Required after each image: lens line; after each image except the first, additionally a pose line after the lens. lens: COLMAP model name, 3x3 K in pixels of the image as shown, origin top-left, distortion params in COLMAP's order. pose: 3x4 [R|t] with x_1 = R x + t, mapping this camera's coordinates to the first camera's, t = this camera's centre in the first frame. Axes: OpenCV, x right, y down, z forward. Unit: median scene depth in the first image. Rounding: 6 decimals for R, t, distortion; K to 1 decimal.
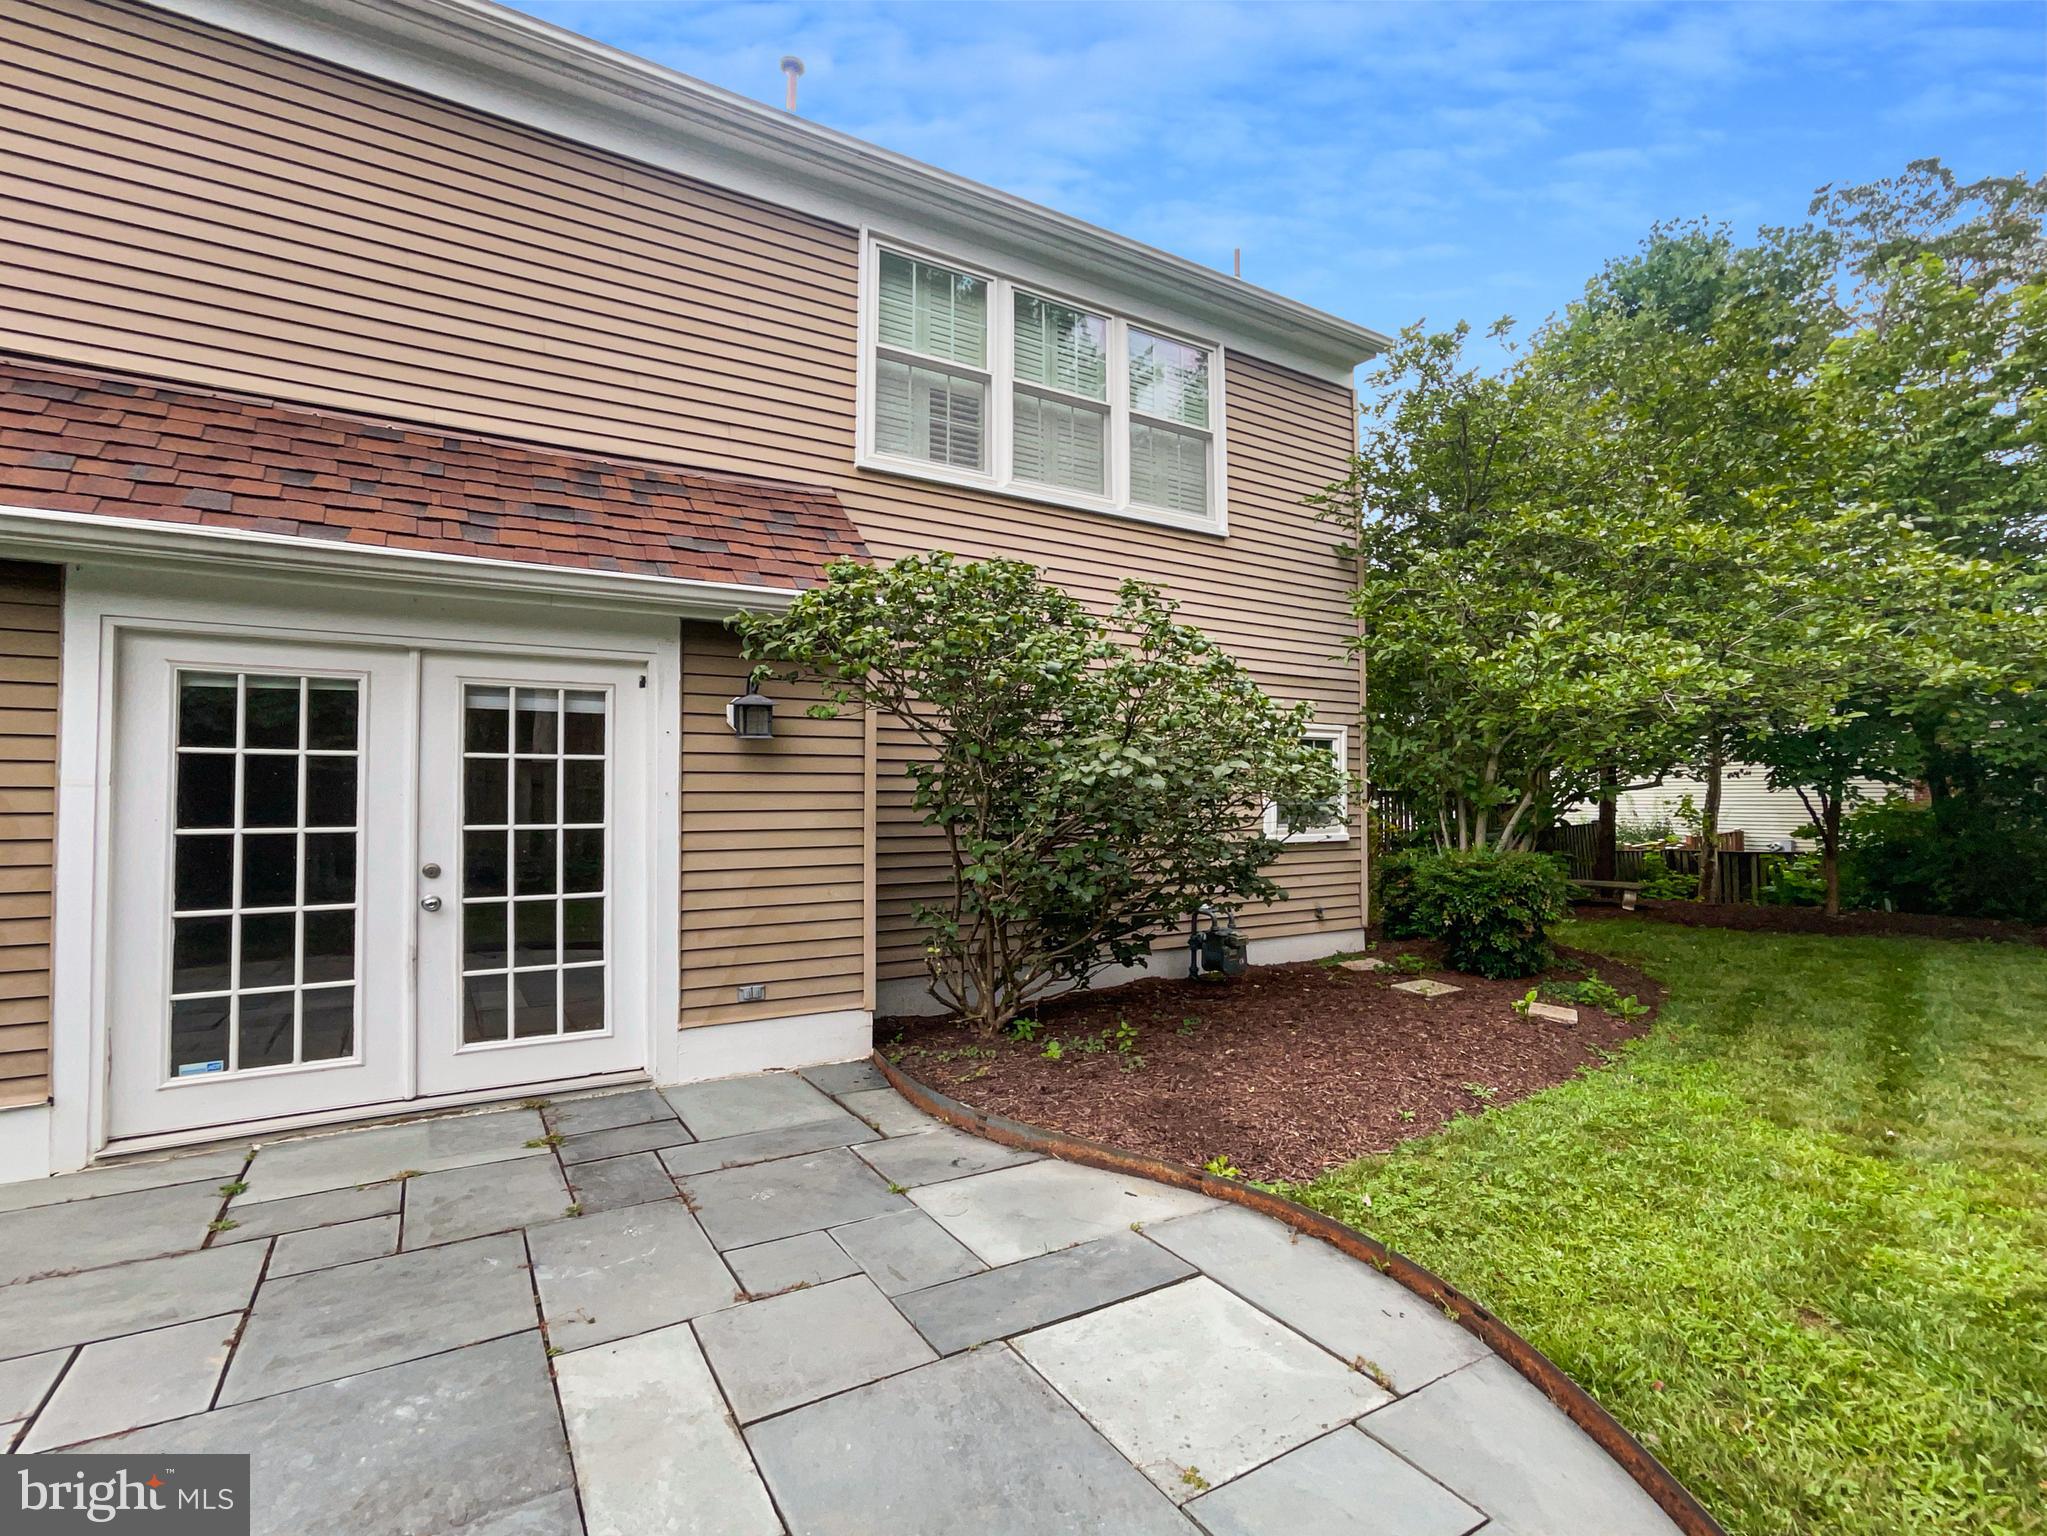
lens RADIAL K [[874.1, 0, 1023.5], [0, 874.1, 768.0], [0, 0, 1]] dist [-0.031398, 0.021987]
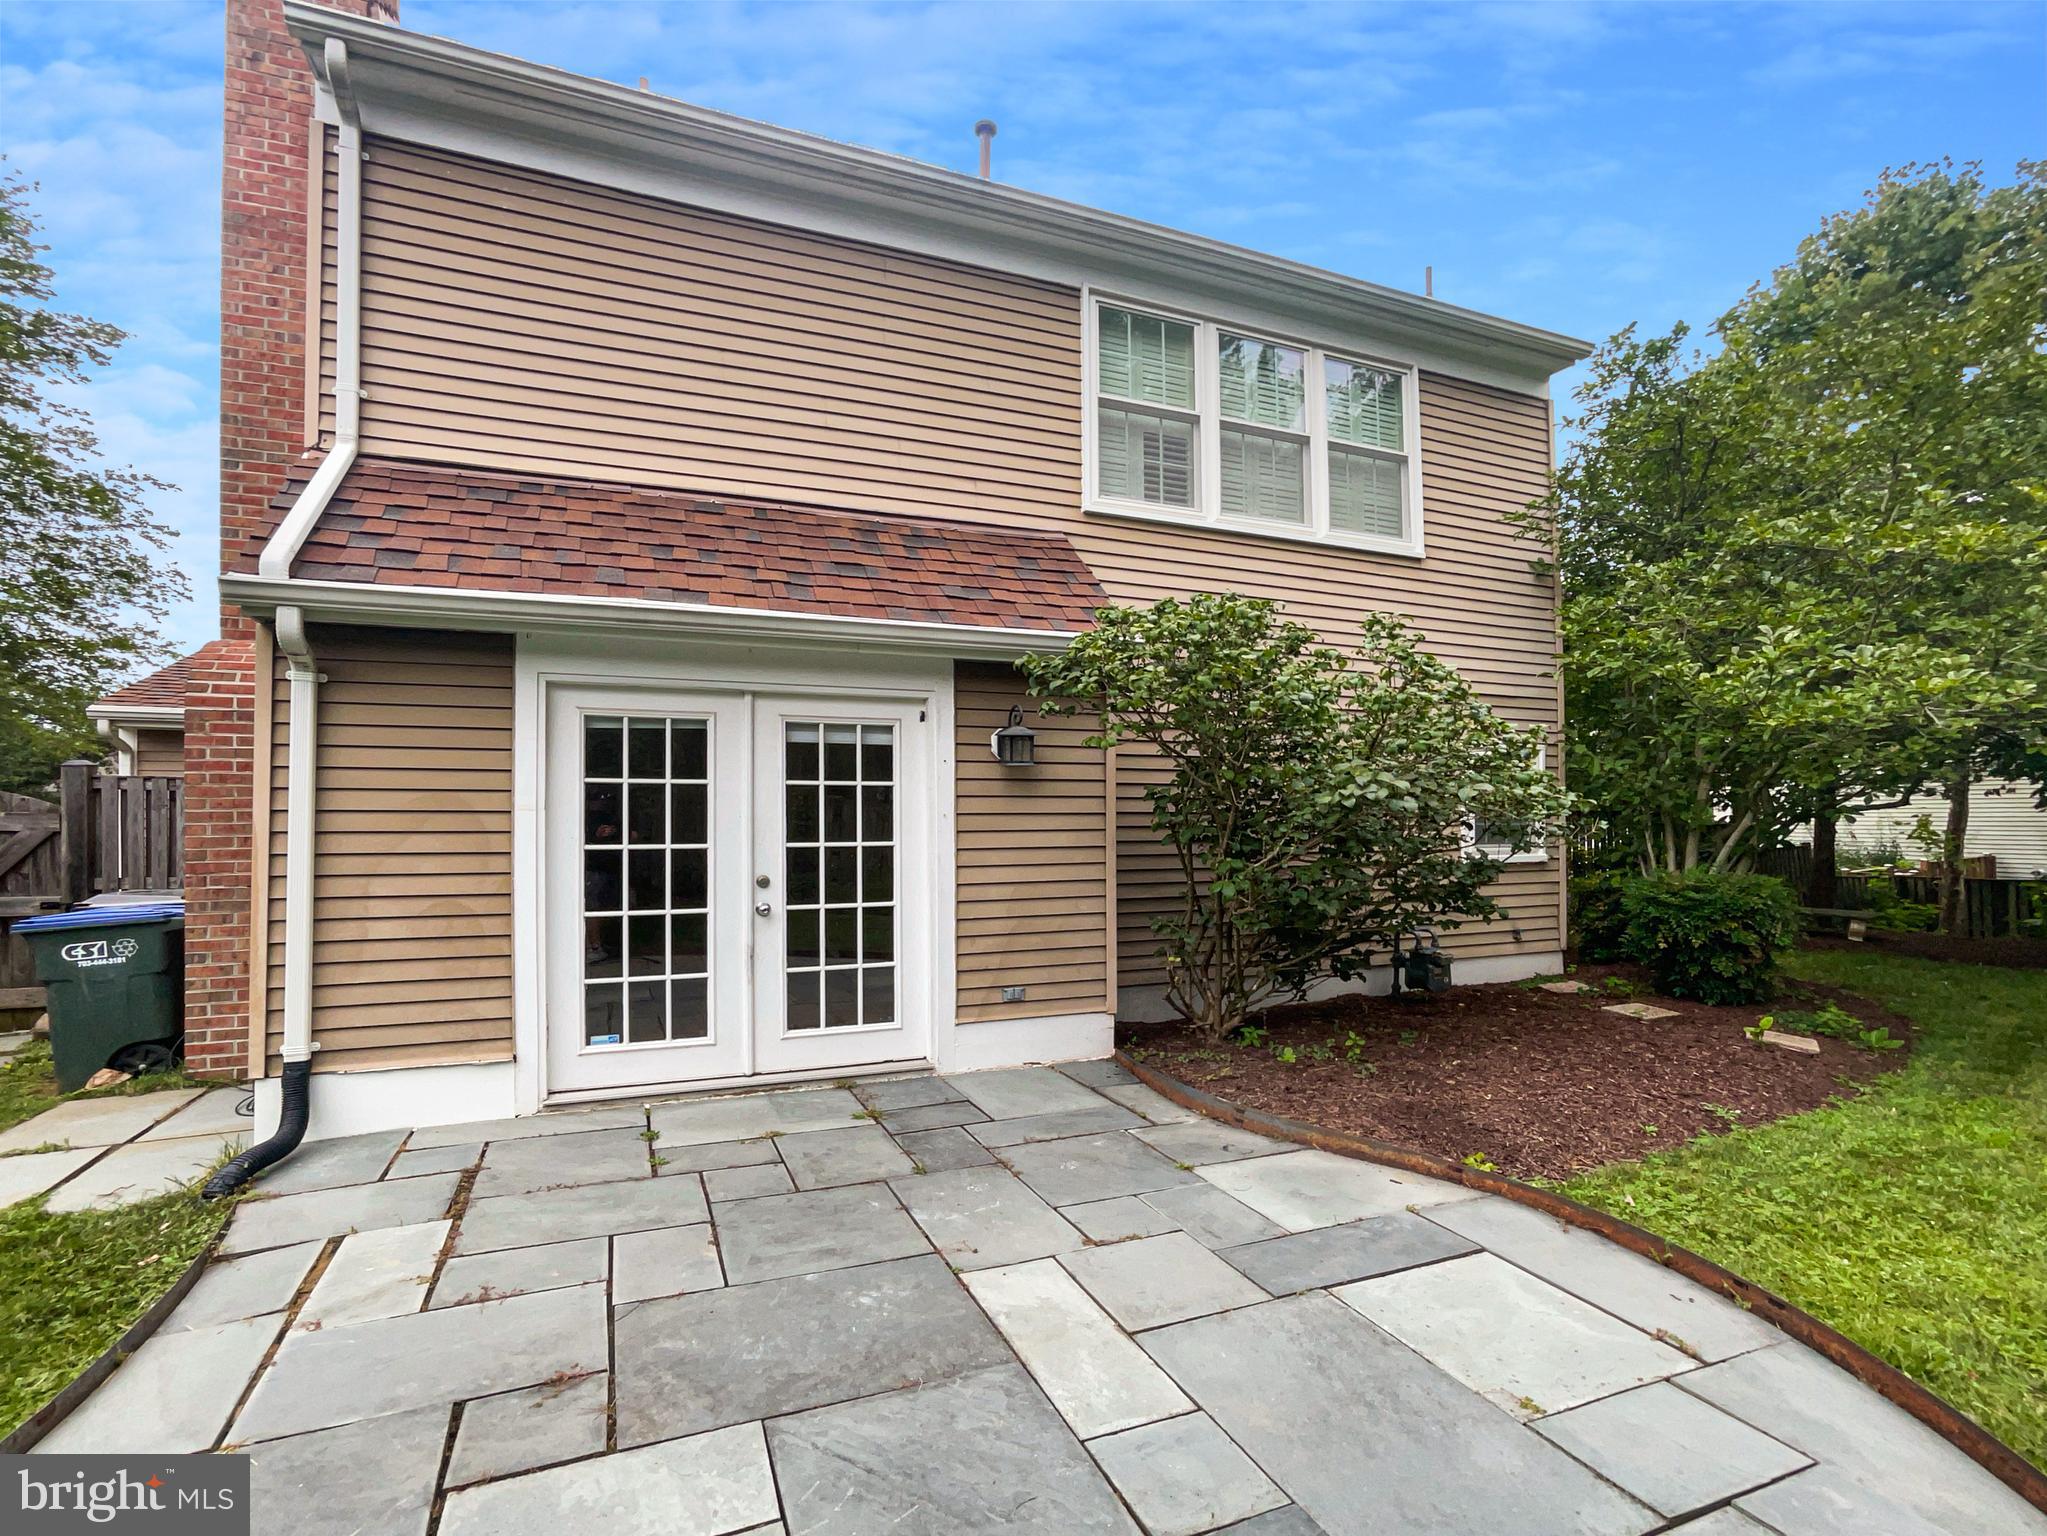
lens RADIAL K [[950.7, 0, 919.0], [0, 950.7, 792.1], [0, 0, 1]] dist [-0.022613, 0.015321]
pose [[0.990954, -0.004757, -0.134121, -0.254905], [0.005587, 0.999968, 0.005811, -0.007212], [0.134089, -0.006508, 0.990948, -0.206235]]
